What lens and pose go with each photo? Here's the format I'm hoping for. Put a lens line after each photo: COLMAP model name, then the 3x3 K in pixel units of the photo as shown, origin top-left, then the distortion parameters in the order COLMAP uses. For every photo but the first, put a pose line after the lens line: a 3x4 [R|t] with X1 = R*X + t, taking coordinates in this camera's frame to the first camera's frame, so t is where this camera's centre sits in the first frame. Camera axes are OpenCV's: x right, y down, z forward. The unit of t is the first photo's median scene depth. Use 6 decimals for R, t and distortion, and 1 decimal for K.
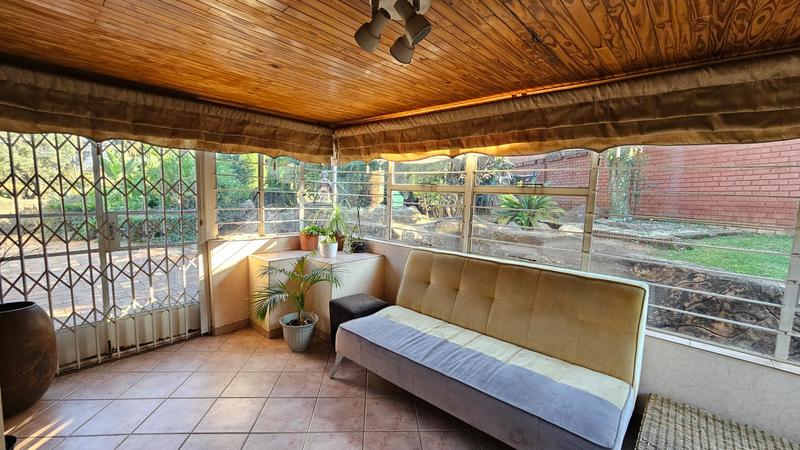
lens RADIAL K [[328.0, 0, 399.6], [0, 328.0, 226.4], [0, 0, 1]] dist [0.000656, -0.001335]
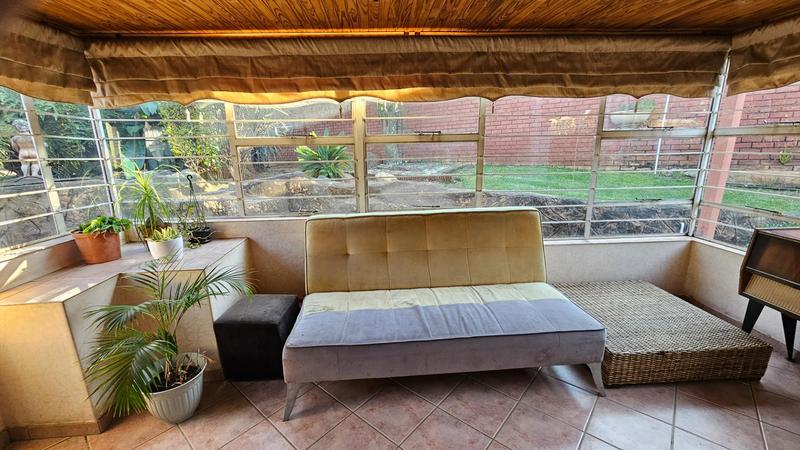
lens RADIAL K [[328.0, 0, 396.8], [0, 328.0, 226.1], [0, 0, 1]] dist [0.000656, -0.001335]
pose [[0.709349, -0.213280, 0.671815, -0.399533], [0.118977, 0.975676, 0.184122, -0.043145], [-0.694743, -0.050677, 0.717470, 0.329543]]
